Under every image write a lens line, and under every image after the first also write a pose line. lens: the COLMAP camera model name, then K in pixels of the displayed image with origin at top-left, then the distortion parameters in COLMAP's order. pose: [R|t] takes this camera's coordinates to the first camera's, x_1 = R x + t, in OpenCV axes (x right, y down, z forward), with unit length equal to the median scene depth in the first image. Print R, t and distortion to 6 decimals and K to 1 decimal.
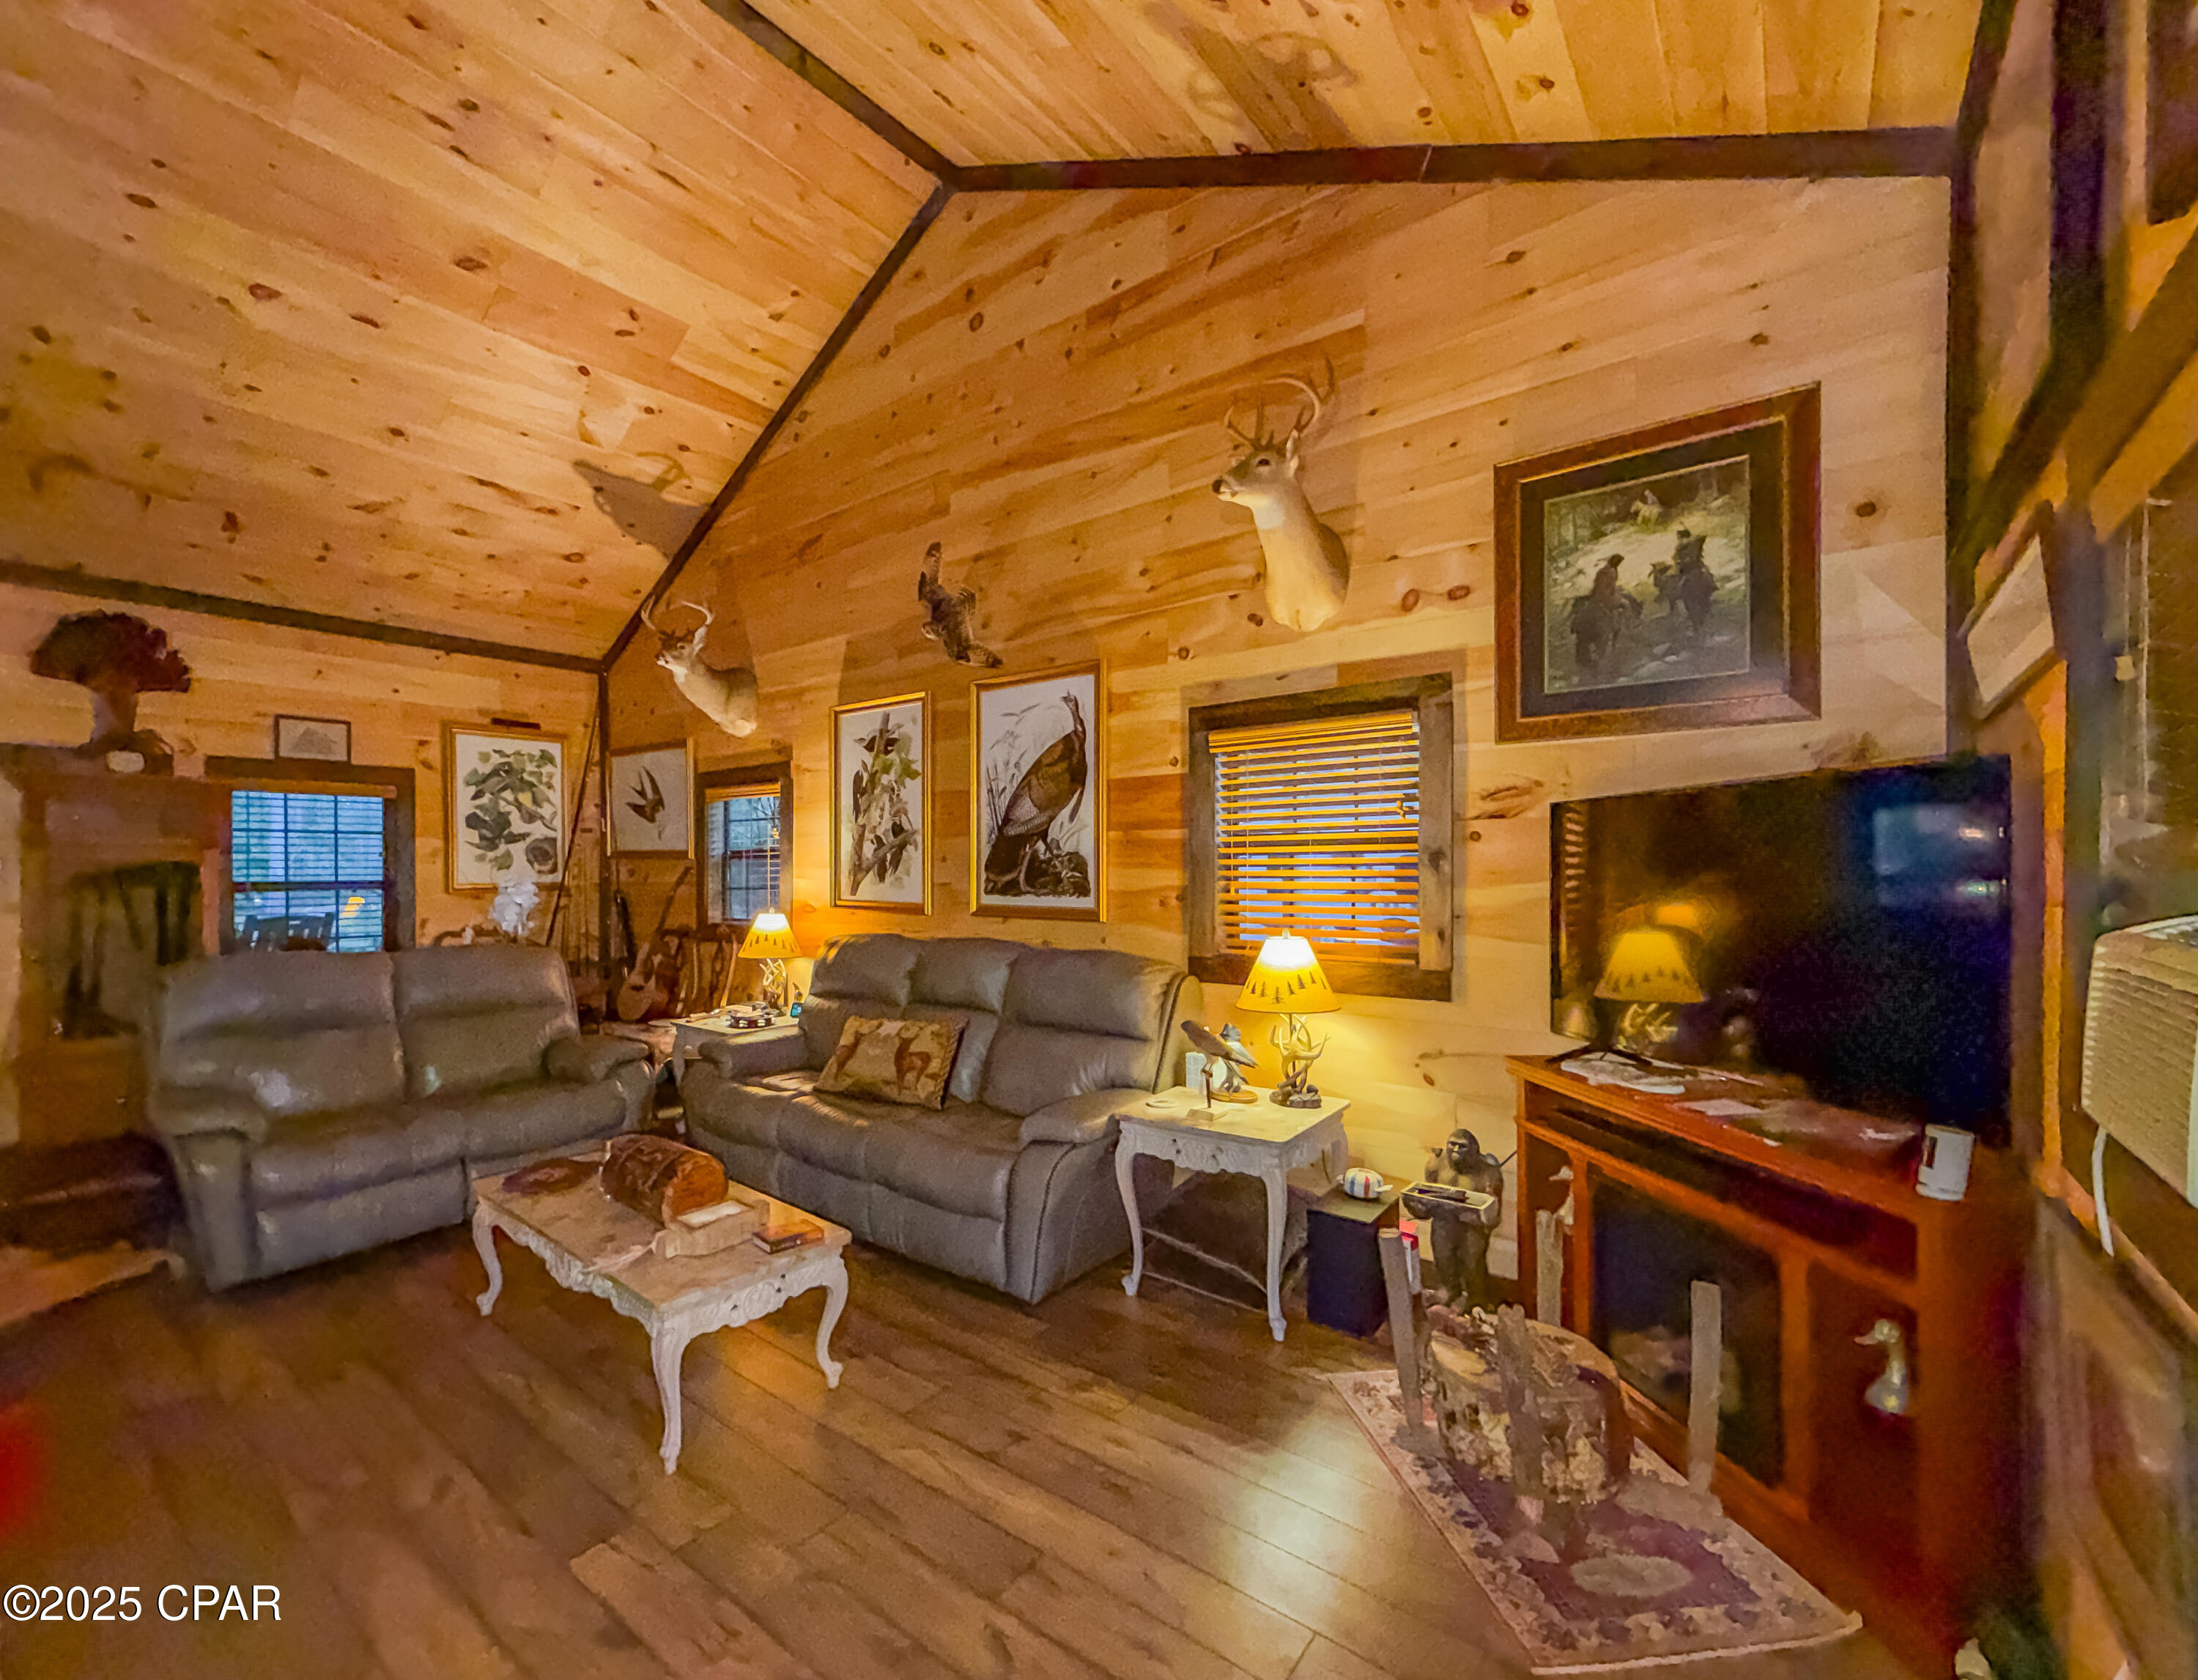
lens RADIAL K [[948.1, 0, 1025.6], [0, 948.1, 867.4], [0, 0, 1]] dist [0.001709, 0.000227]
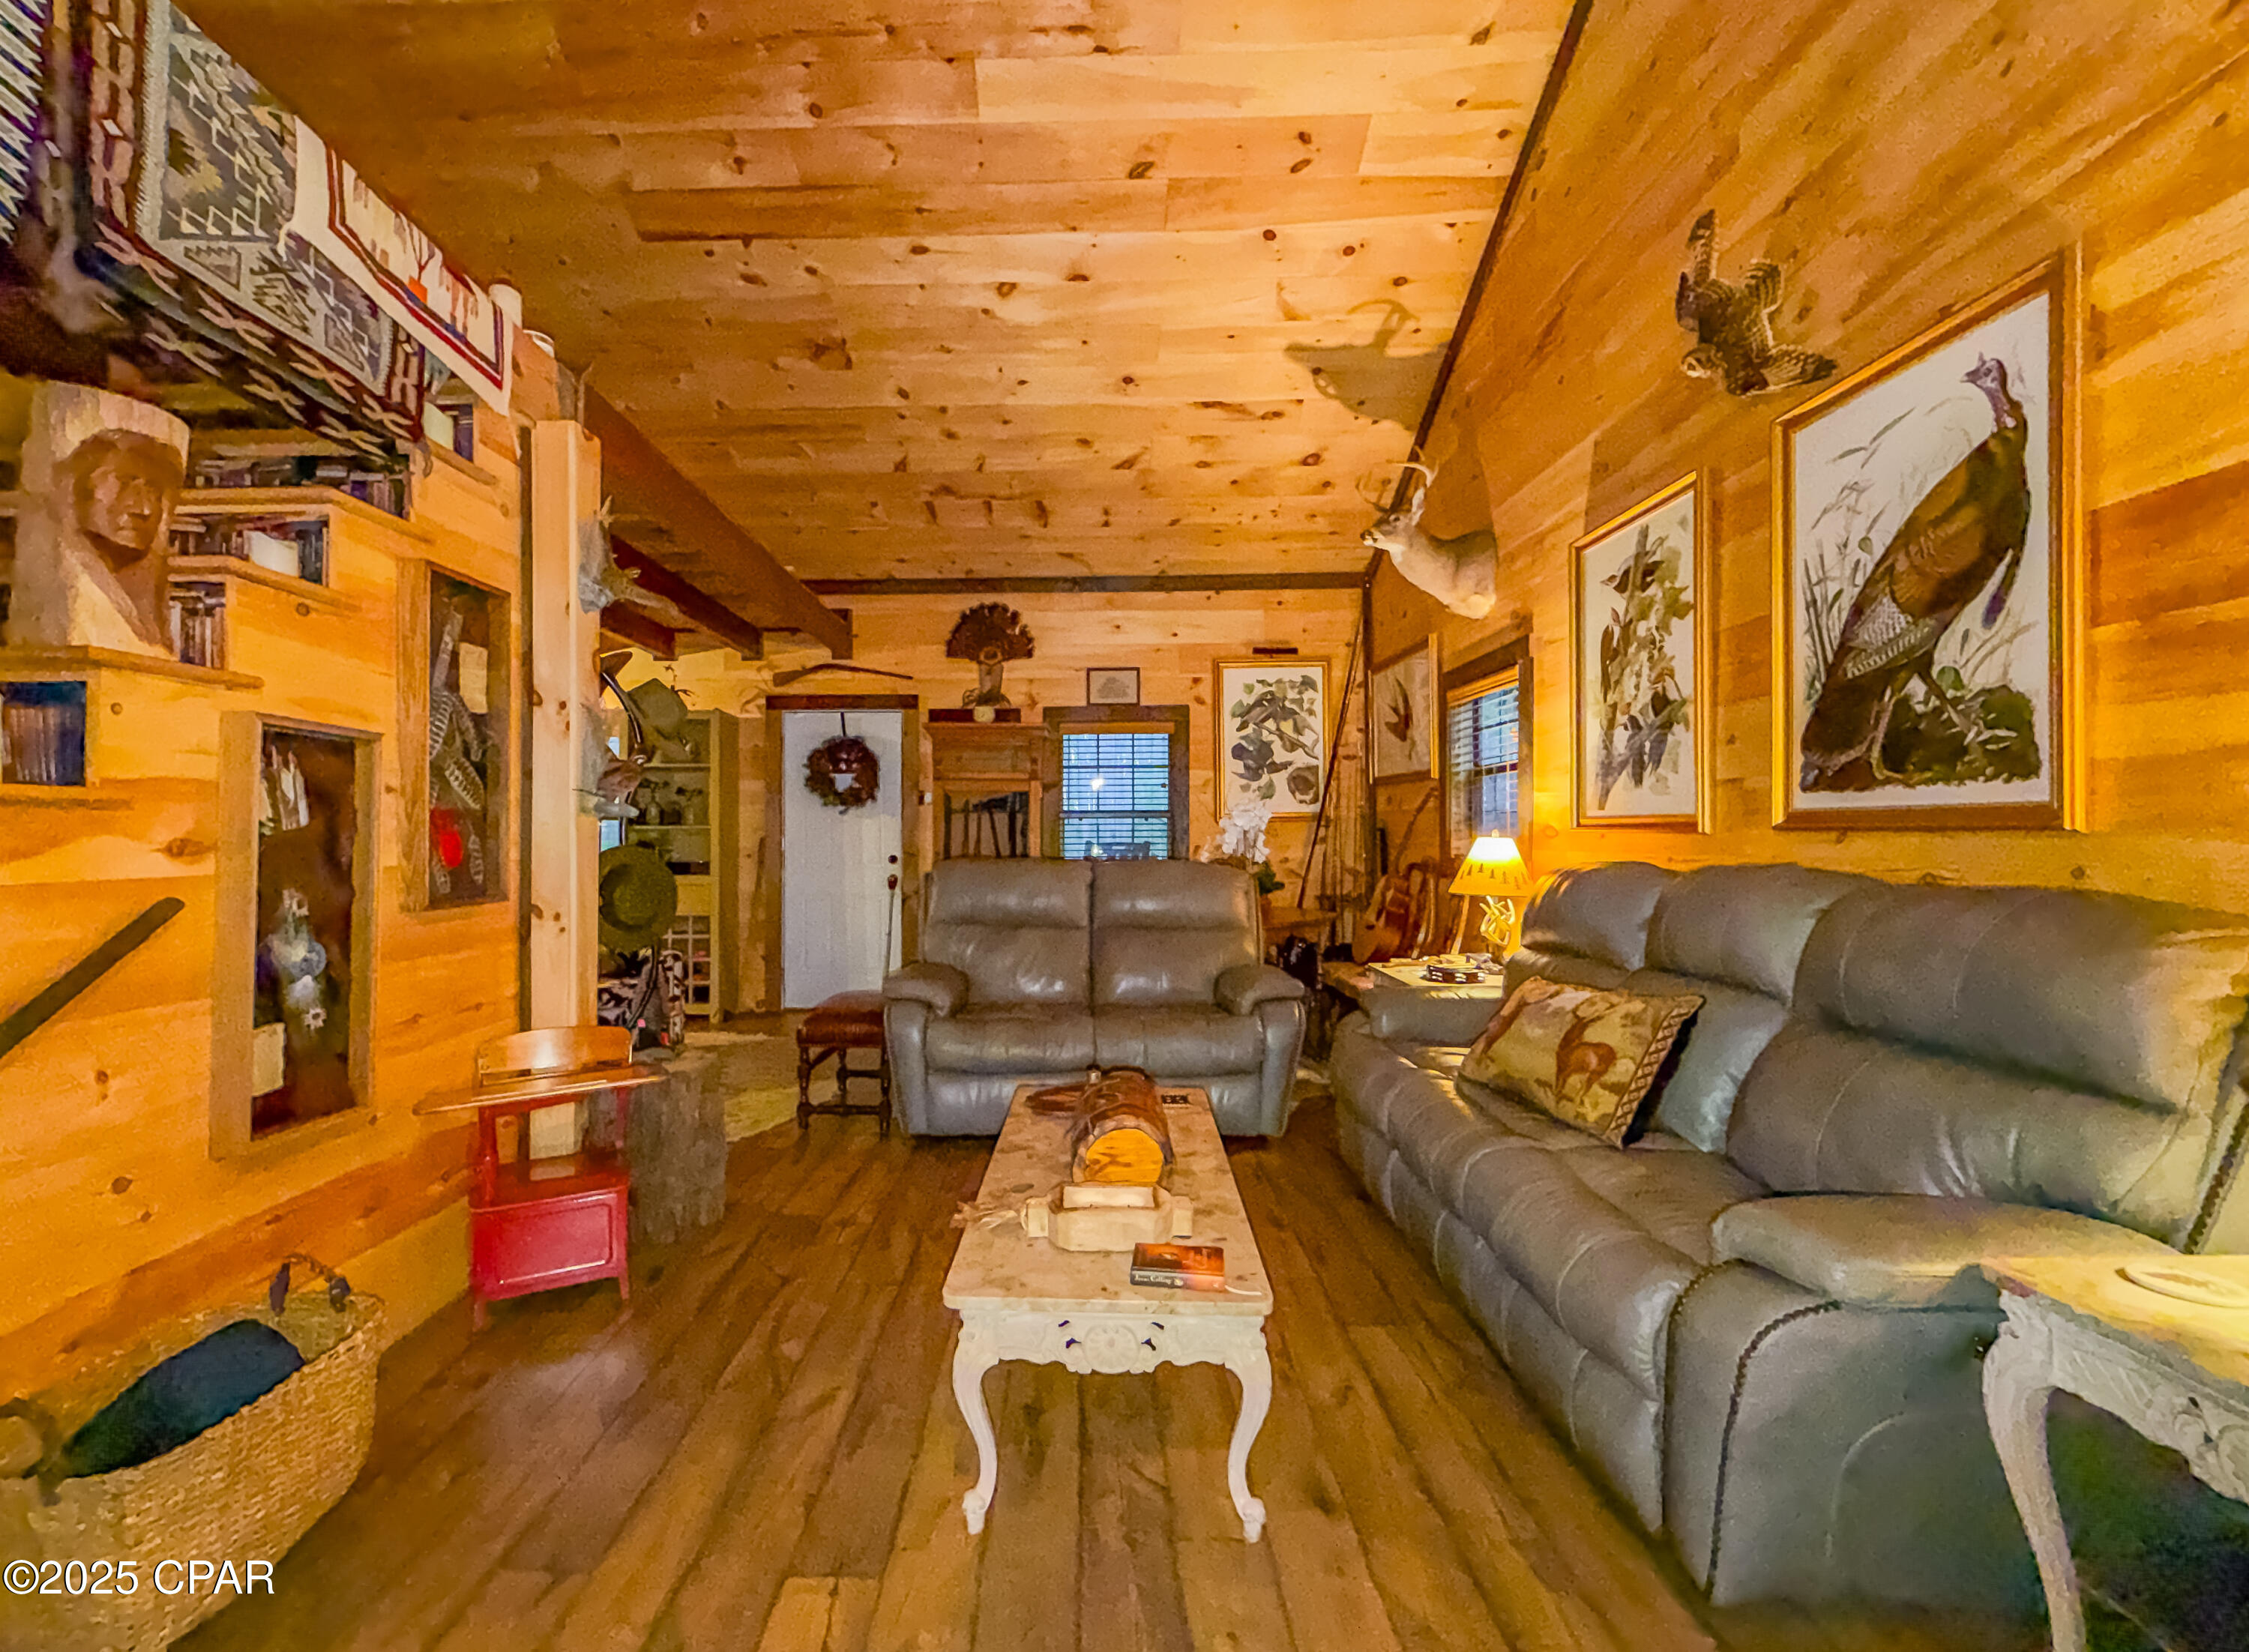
lens RADIAL K [[928.4, 0, 1063.3], [0, 928.4, 830.0], [0, 0, 1]] dist [0.000512, -0.000170]
pose [[0.619301, -0.001748, -0.785152, 0.107889], [-0.001496, 0.999993, -0.003406, 0.049111], [0.785152, 0.003285, 0.619294, 0.291298]]
